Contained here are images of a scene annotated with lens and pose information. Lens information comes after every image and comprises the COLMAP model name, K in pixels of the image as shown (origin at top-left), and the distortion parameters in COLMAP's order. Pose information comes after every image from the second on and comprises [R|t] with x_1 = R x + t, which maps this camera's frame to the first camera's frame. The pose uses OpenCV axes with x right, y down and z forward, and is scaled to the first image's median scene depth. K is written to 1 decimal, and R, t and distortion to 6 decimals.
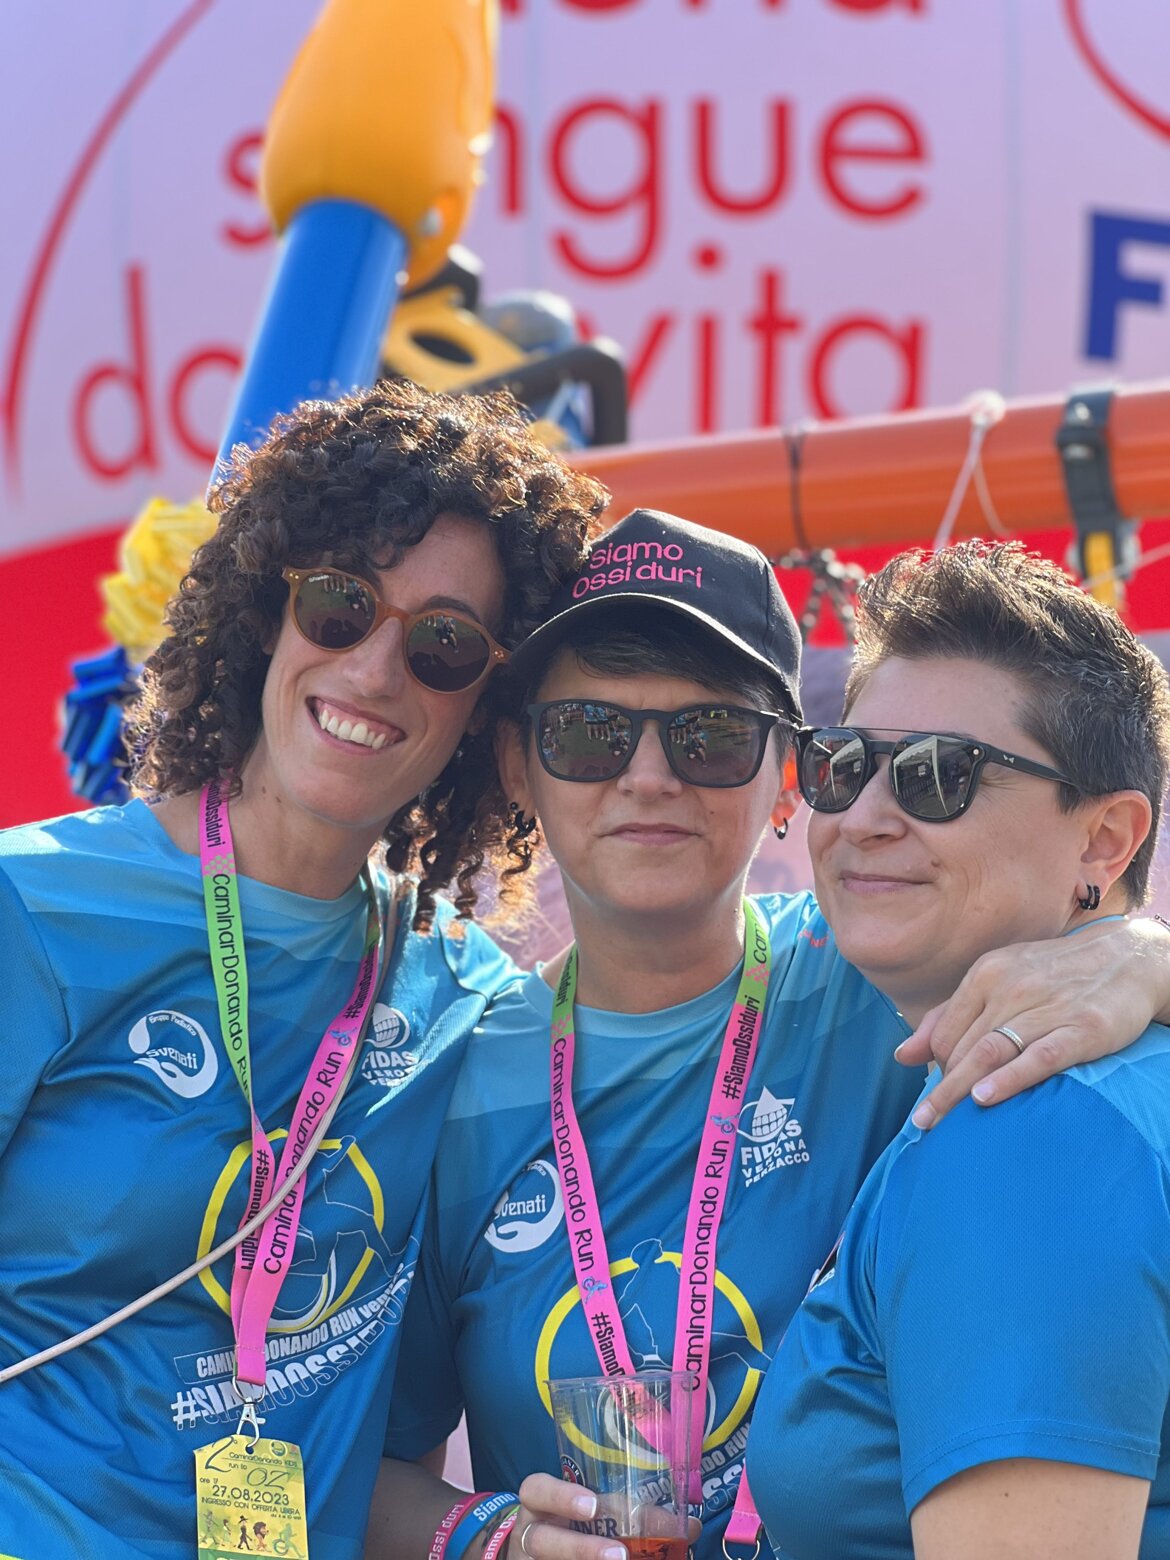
lens RADIAL K [[3495.5, 0, 585.0], [0, 3495.5, 780.0], [0, 0, 1]] dist [0.058192, 0.365595]
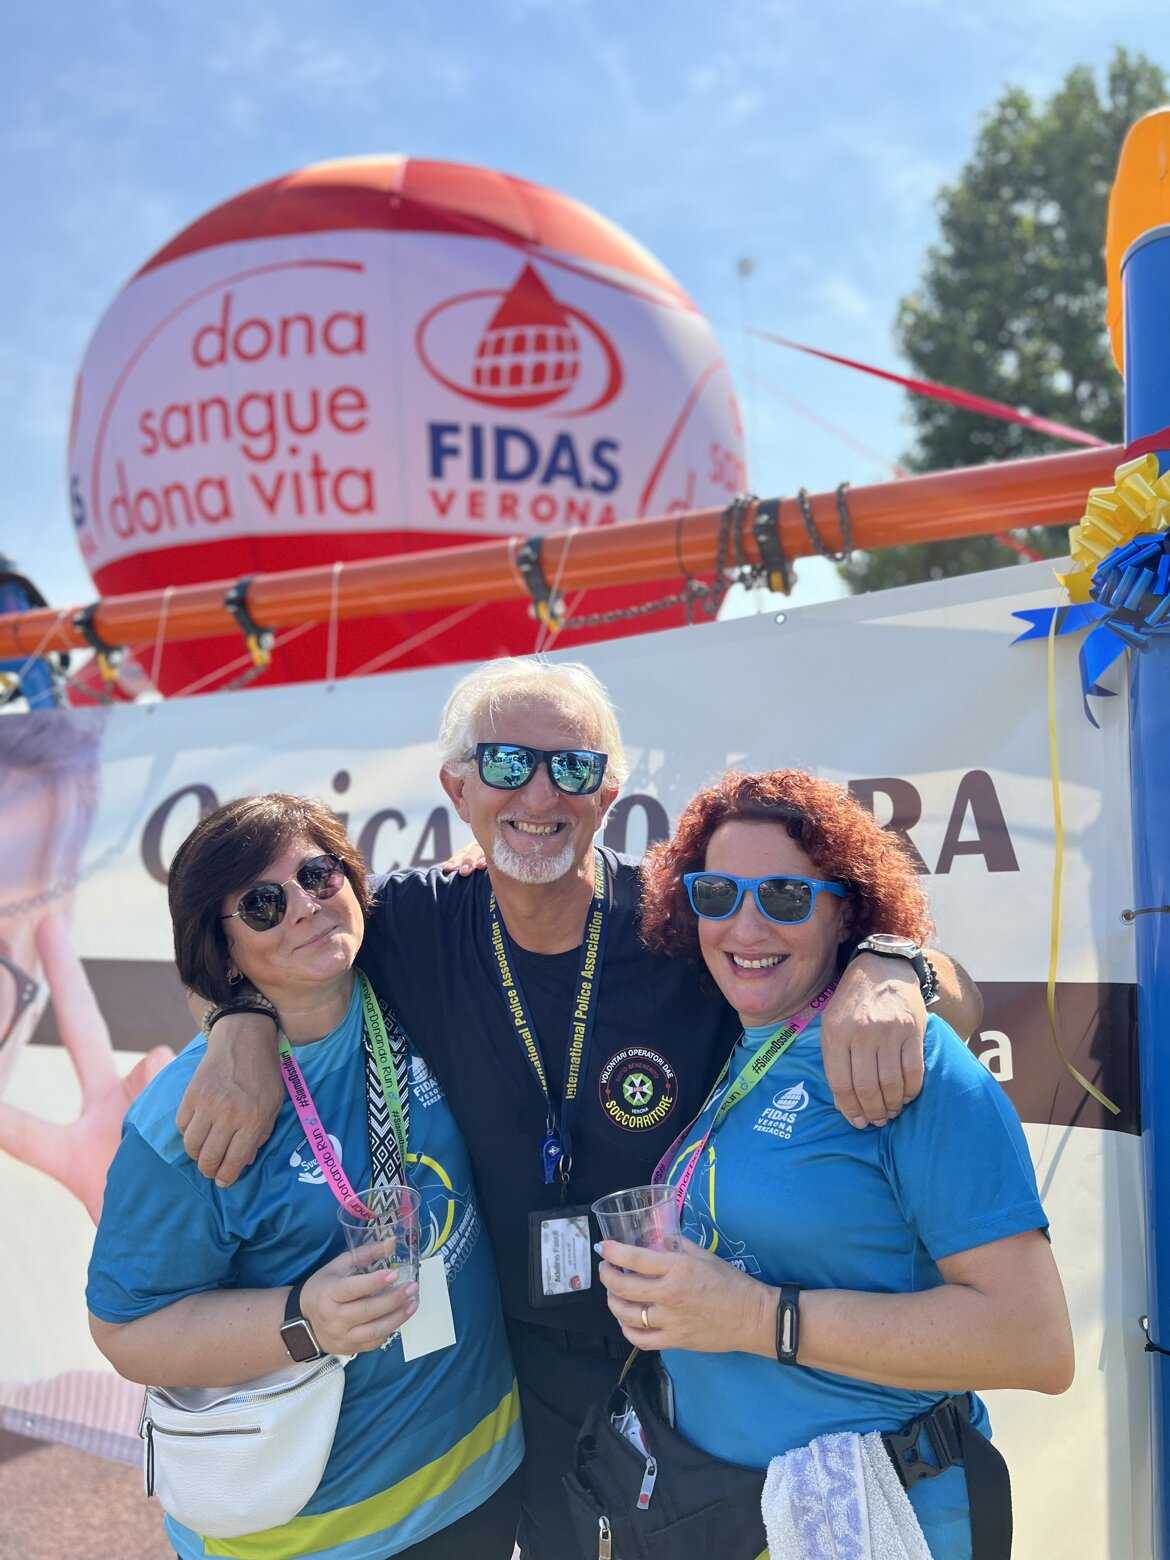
lens RADIAL K [[1168.3, 0, 589.2], [0, 1168.3, 782.4], [0, 0, 1]] dist [0.082556, -0.155723]
pose [[0.996246, -0.056640, -0.065460, 0.319369], [0.069733, 0.973182, 0.219211, -0.080865], [0.051289, -0.222953, 0.973479, 0.029058]]
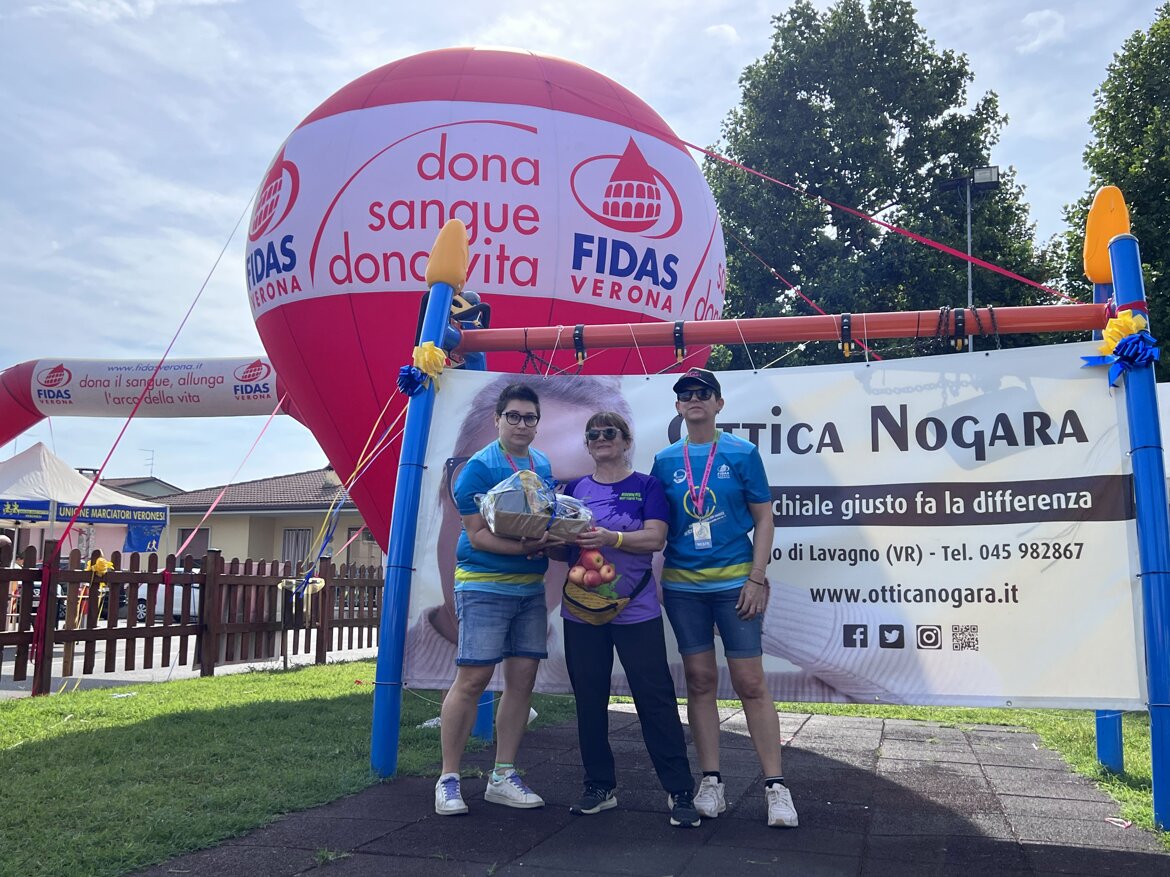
lens RADIAL K [[1153.8, 0, 585.0], [0, 1153.8, 438.5], [0, 0, 1]] dist [0.152590, -0.360774]
pose [[0.985821, 0.013843, 0.167231, -0.081873], [-0.033748, 0.992584, 0.116778, -0.079163], [-0.164374, -0.120766, 0.978977, -0.443134]]
